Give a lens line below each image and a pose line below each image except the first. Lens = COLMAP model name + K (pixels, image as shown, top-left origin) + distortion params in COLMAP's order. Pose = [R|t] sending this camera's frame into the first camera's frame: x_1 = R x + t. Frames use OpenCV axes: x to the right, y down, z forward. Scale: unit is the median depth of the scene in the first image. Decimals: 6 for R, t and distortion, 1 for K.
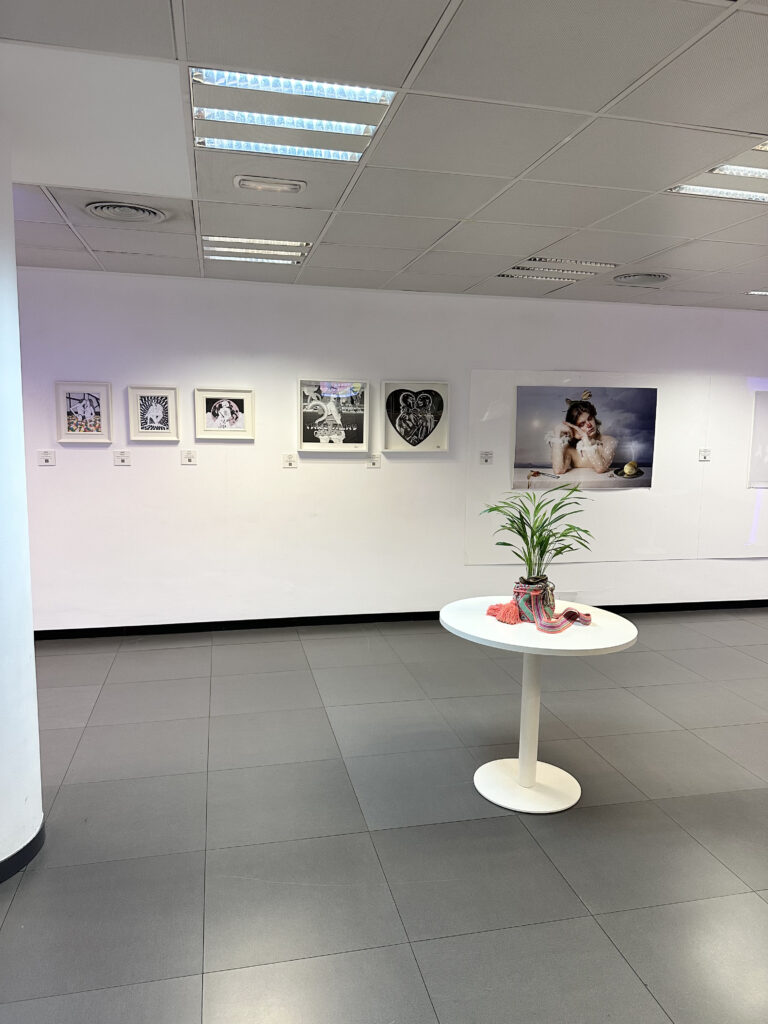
lens RADIAL K [[719.7, 0, 383.9], [0, 719.7, 510.1], [0, 0, 1]] dist [-0.008445, -0.001291]
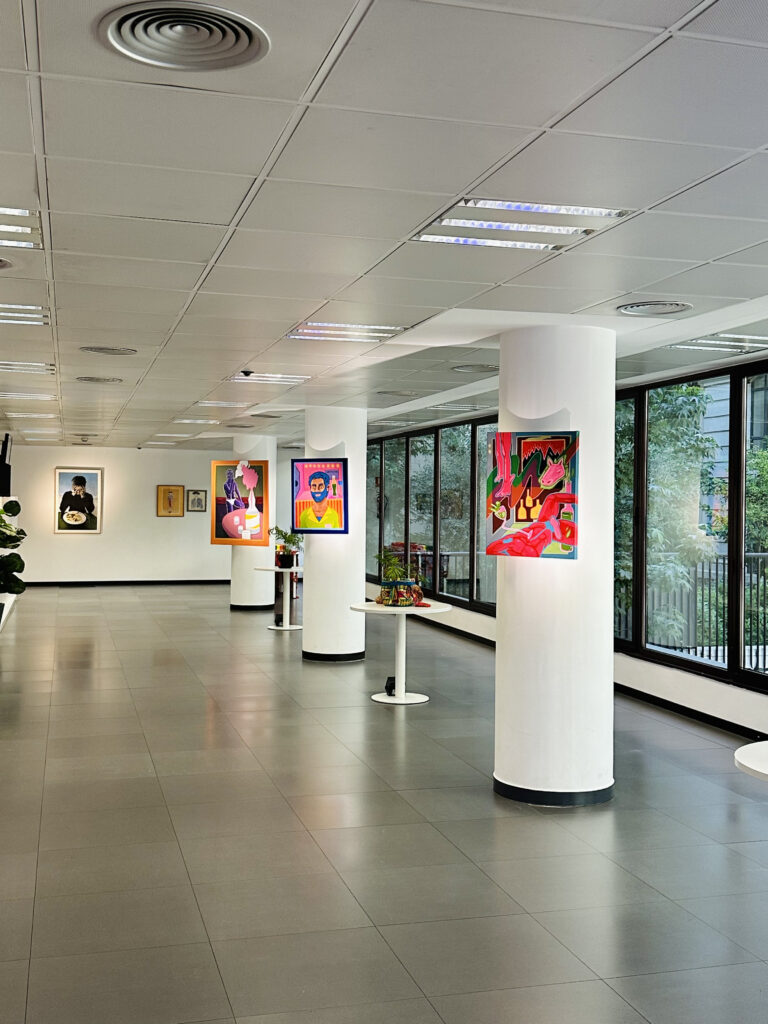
lens RADIAL K [[1138.0, 0, 383.2], [0, 1138.0, 507.2], [0, 0, 1]] dist [0.055338, 0.000000]
pose [[0.999047, -0.006531, 0.043165, 0.074468], [0.011683, 0.992679, -0.120212, 0.045309], [-0.042064, 0.120602, 0.991809, -0.327524]]
